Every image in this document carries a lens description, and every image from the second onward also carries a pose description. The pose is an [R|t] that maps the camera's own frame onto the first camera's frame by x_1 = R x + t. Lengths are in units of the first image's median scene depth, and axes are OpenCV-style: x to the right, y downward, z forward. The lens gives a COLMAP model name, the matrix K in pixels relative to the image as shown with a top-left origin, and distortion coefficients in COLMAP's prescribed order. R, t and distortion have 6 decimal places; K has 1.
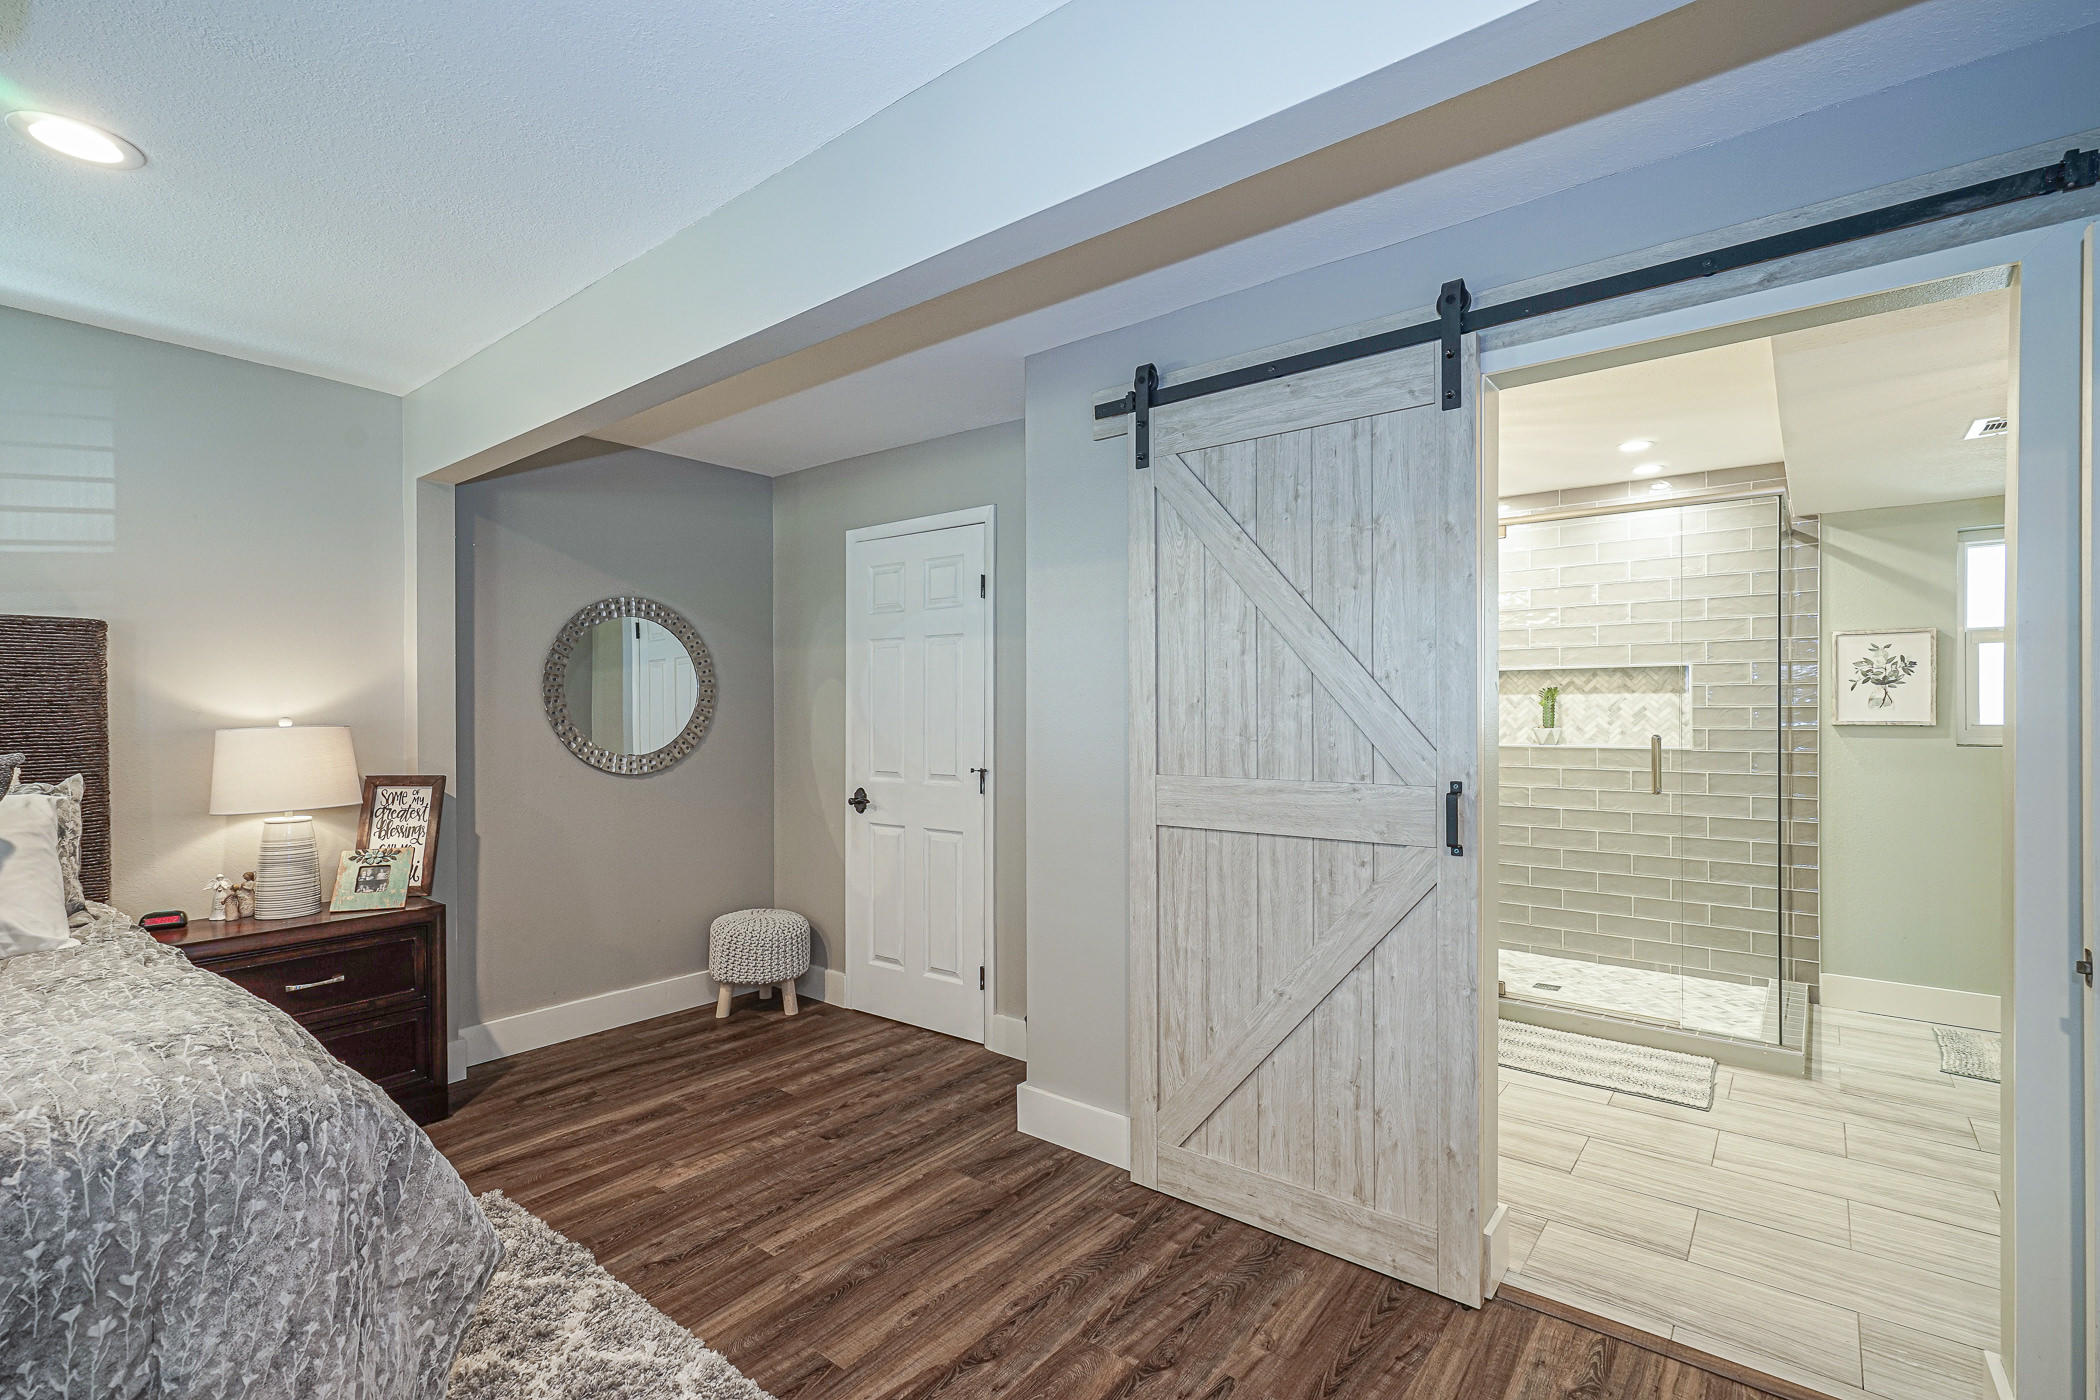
lens RADIAL K [[952.9, 0, 1044.2], [0, 952.9, 706.7], [0, 0, 1]] dist [-0.003893, 0.007639]
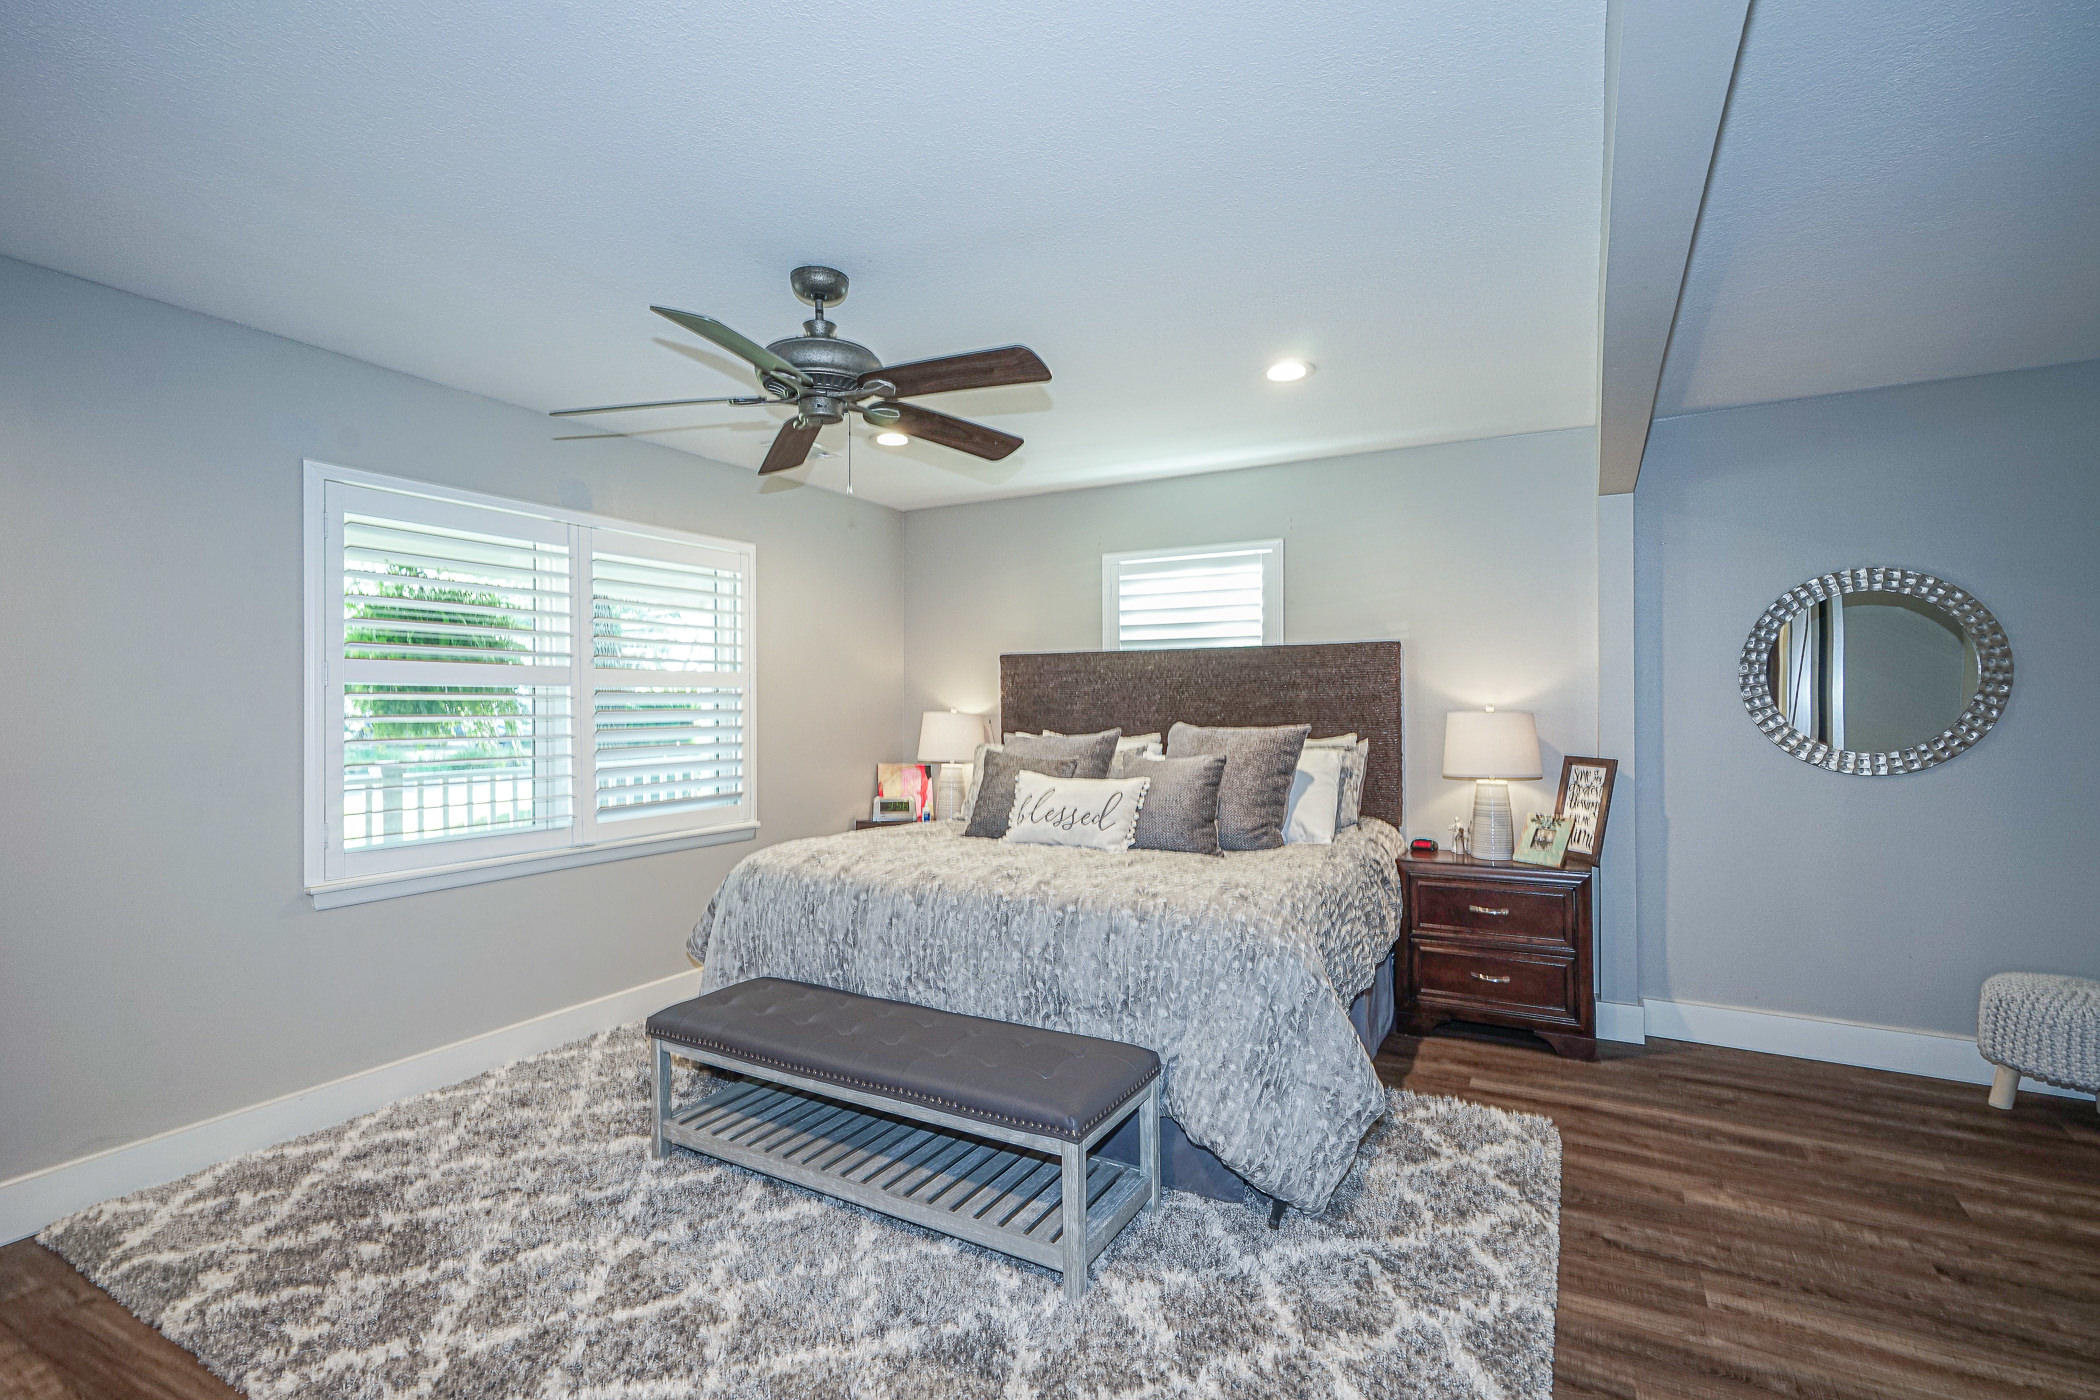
lens RADIAL K [[952.9, 0, 1051.0], [0, 952.9, 701.3], [0, 0, 1]] dist [-0.003893, 0.007639]
pose [[0.186508, 0.004514, -0.982443, 0.394633], [0.003792, 0.999979, 0.005315, -0.002743], [0.982446, -0.004717, 0.186487, 0.180700]]
